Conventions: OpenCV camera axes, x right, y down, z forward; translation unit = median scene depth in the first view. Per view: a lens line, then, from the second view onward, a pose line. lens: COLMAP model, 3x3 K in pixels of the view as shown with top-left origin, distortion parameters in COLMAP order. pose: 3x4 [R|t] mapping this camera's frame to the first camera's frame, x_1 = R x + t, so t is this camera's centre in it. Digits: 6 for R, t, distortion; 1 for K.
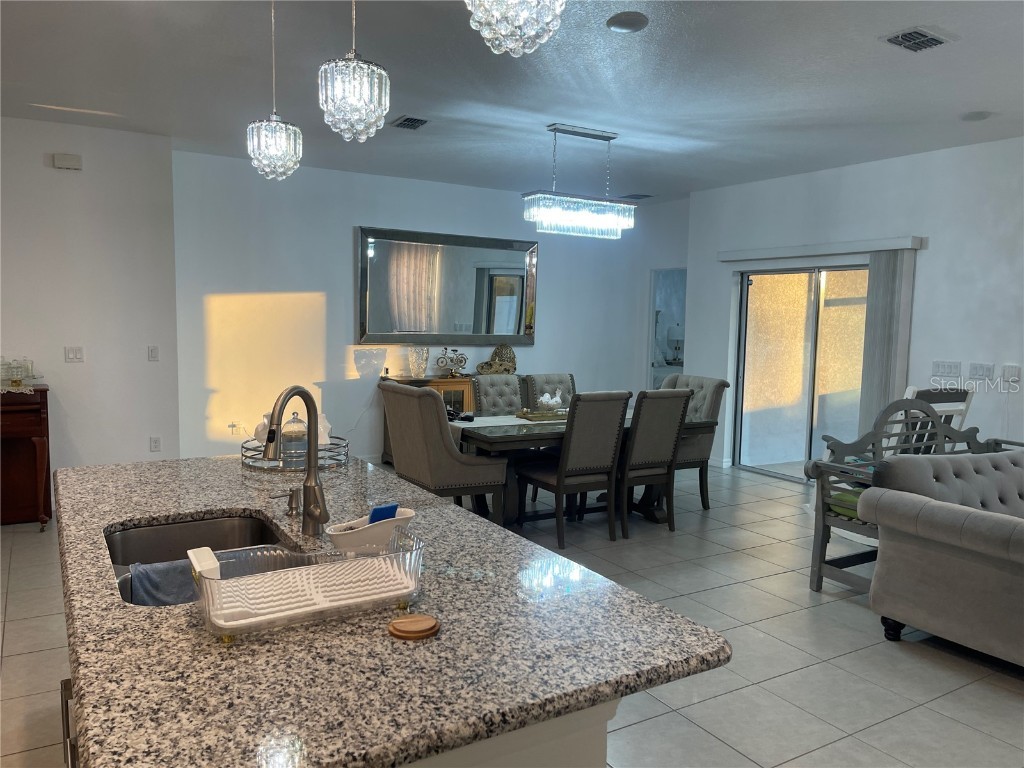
lens RADIAL K [[767.5, 0, 520.7], [0, 767.5, 386.6], [0, 0, 1]] dist [0.074979, -0.096942]
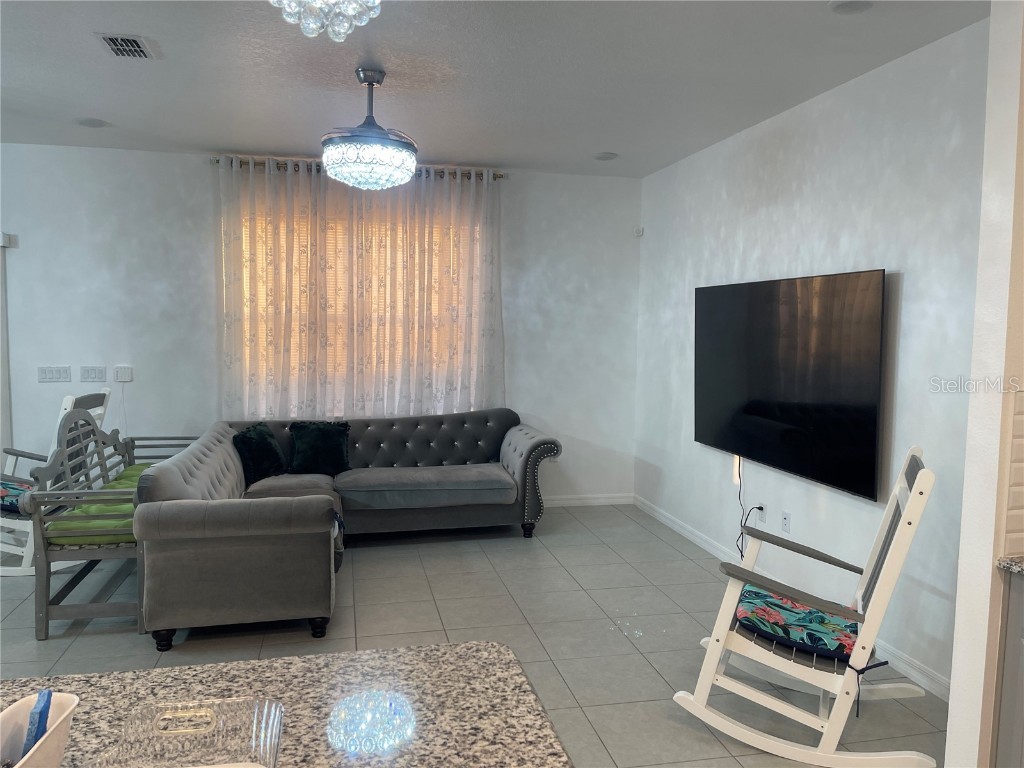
lens RADIAL K [[767.5, 0, 512.5], [0, 767.5, 386.5], [0, 0, 1]] dist [0.074979, -0.096942]
pose [[0.326080, -0.091356, 0.940918, -0.288416], [0.080488, 0.994388, 0.068654, -0.044789], [-0.941910, 0.053346, 0.331603, 0.226888]]
